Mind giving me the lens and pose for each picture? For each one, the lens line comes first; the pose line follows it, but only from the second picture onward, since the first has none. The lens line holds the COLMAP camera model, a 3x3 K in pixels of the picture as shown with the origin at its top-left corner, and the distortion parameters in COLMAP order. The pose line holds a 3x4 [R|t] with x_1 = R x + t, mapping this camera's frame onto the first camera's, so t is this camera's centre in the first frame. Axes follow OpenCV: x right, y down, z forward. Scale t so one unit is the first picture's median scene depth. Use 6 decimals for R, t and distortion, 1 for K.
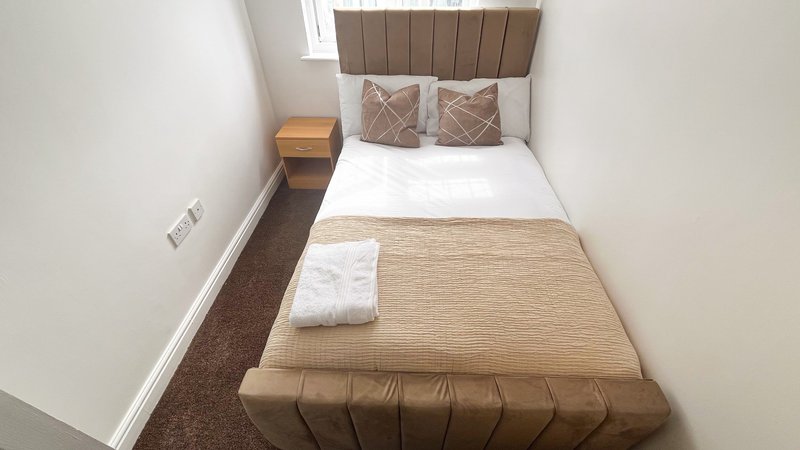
lens RADIAL K [[324.7, 0, 403.6], [0, 324.7, 223.0], [0, 0, 1]] dist [-0.002614, -0.000529]
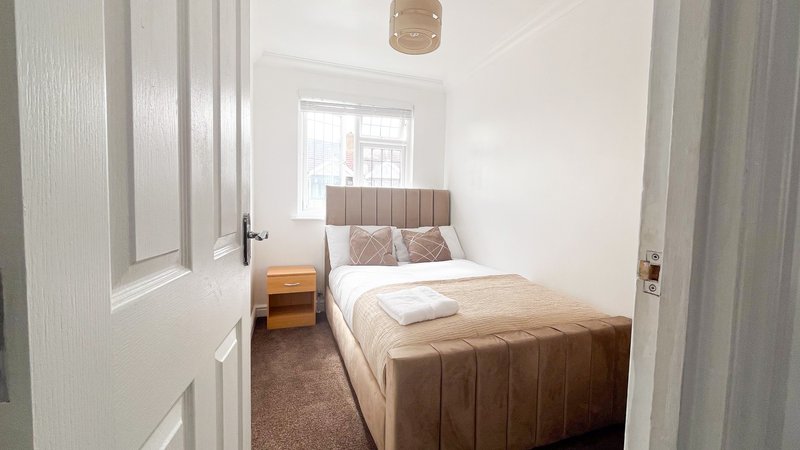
lens RADIAL K [[324.7, 0, 398.4], [0, 324.7, 225.3], [0, 0, 1]] dist [-0.002614, -0.000529]
pose [[0.934018, -0.006721, 0.357163, -0.423367], [0.218783, 0.801133, -0.557064, 0.371901], [-0.282391, 0.598449, 0.749743, -0.096606]]
